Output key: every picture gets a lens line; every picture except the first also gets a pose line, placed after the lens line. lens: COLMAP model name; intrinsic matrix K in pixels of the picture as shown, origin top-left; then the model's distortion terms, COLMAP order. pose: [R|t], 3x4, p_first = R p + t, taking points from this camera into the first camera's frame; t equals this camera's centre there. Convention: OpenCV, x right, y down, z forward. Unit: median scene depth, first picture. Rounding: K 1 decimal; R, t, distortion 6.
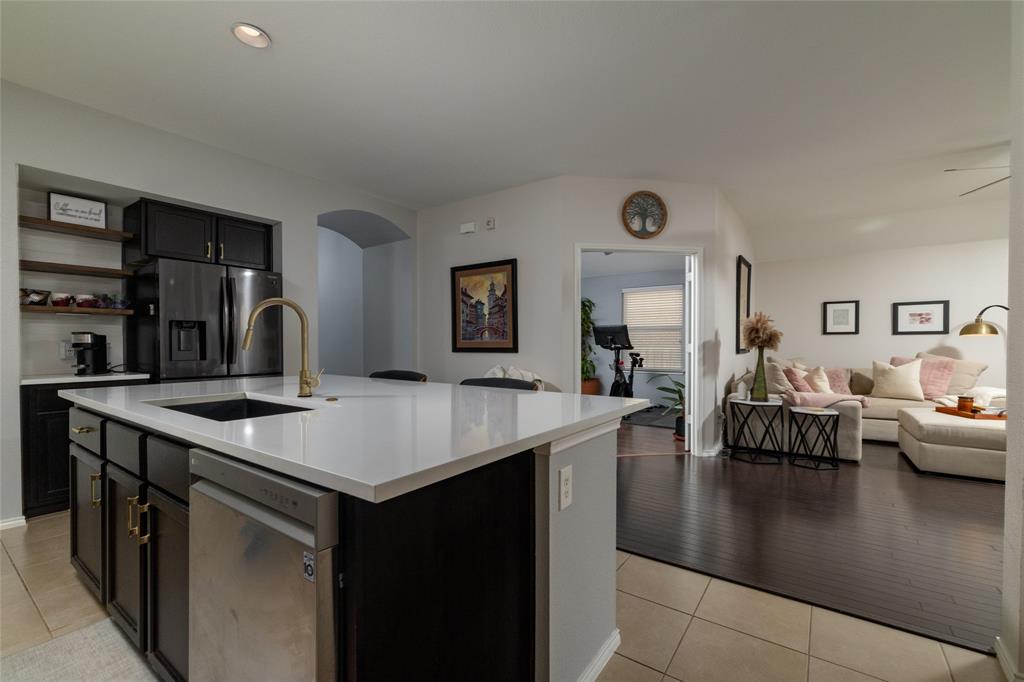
lens RADIAL K [[442.8, 0, 505.9], [0, 442.8, 349.2], [0, 0, 1]] dist [-0.006425, 0.002885]
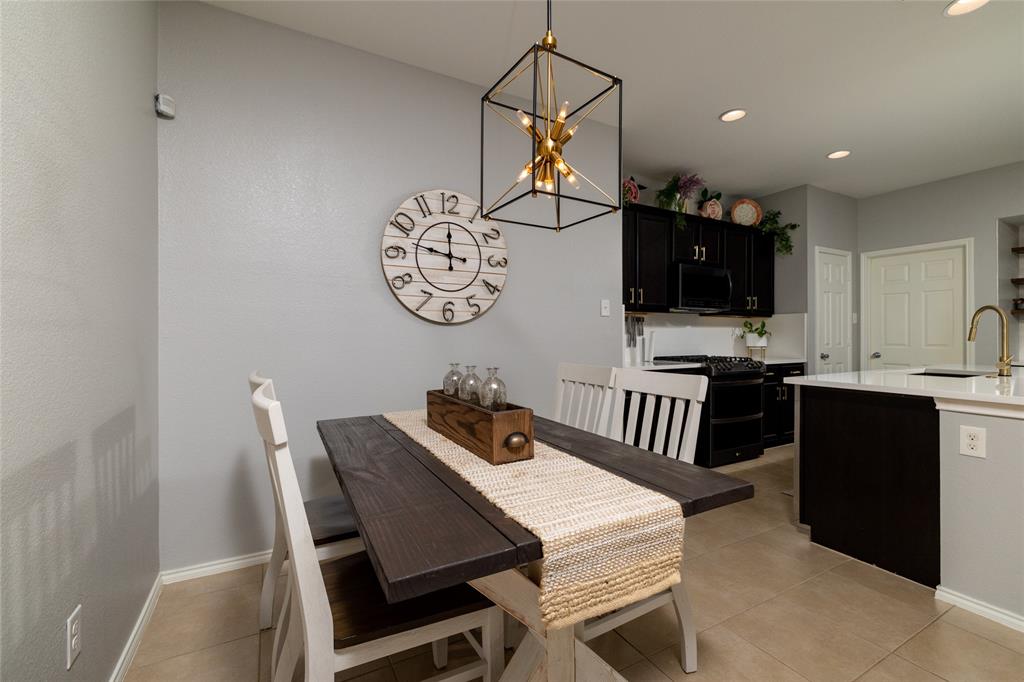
lens RADIAL K [[442.8, 0, 511.8], [0, 442.8, 337.3], [0, 0, 1]] dist [-0.006425, 0.002885]
pose [[-0.424351, 0.005995, -0.905478, 0.597690], [-0.010294, 0.999882, 0.011444, -0.005726], [0.905439, 0.014178, -0.424239, 0.085371]]
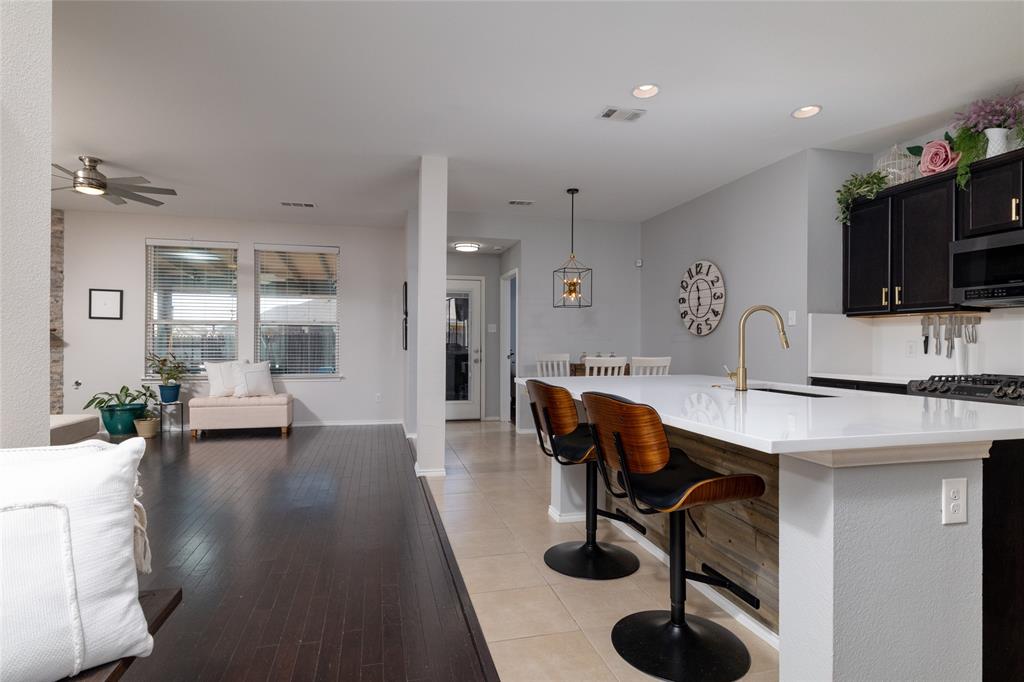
lens RADIAL K [[534.5, 0, 515.8], [0, 534.5, 337.5], [0, 0, 1]] dist [-0.002457, 0.000164]
pose [[-0.772681, 0.003191, 0.634786, -0.355084], [0.004627, 0.999989, 0.000606, -0.015085], [-0.634777, 0.003405, -0.772688, 1.000173]]
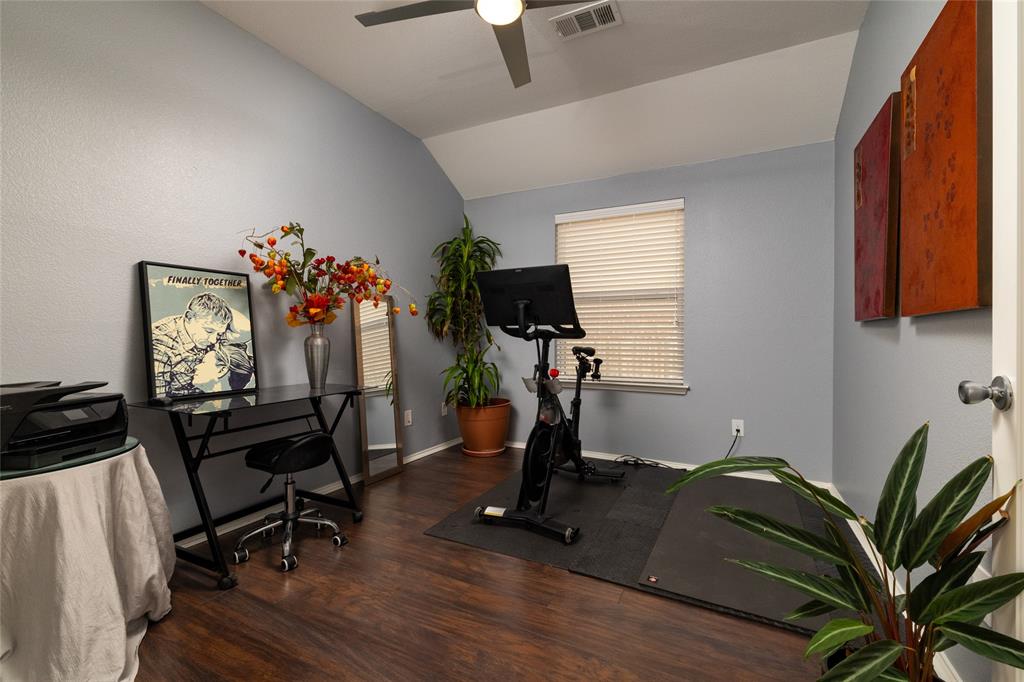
lens RADIAL K [[442.8, 0, 508.3], [0, 442.8, 332.4], [0, 0, 1]] dist [-0.006425, 0.002885]
pose [[0.988752, 0.005946, 0.149445, 0.245384], [-0.002610, 0.999743, -0.022508, 0.006227], [-0.149541, 0.021865, 0.988514, 0.934817]]
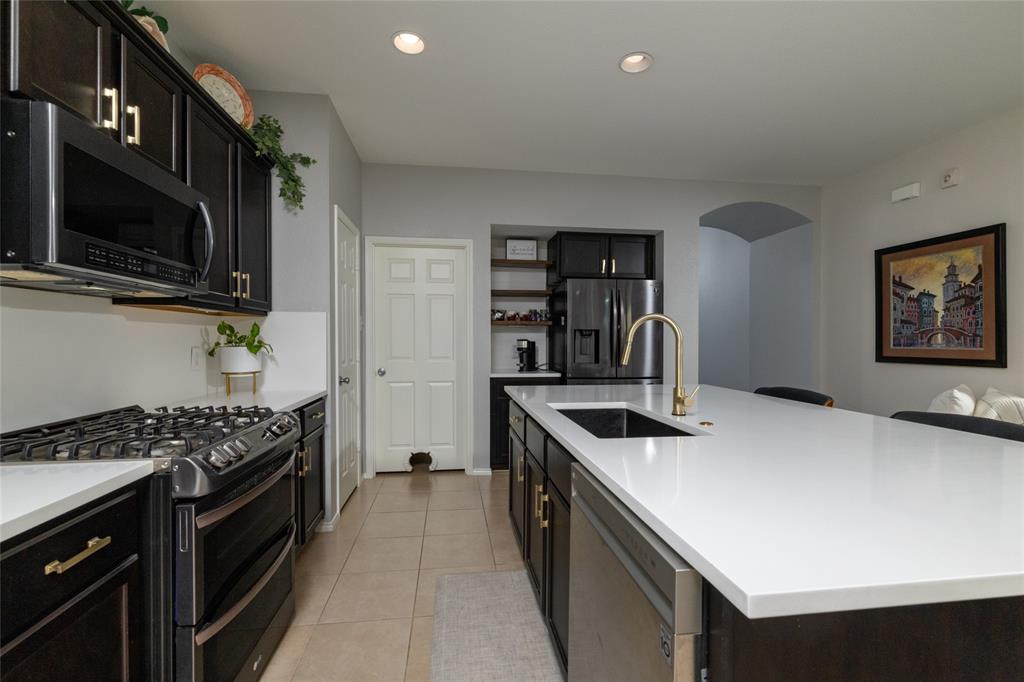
lens RADIAL K [[442.8, 0, 509.0], [0, 442.8, 345.2], [0, 0, 1]] dist [-0.006425, 0.002885]
pose [[0.688178, 0.012467, -0.725435, -0.005767], [-0.014315, 0.999891, 0.003604, -0.017337], [0.725401, 0.007904, 0.688281, 0.029134]]
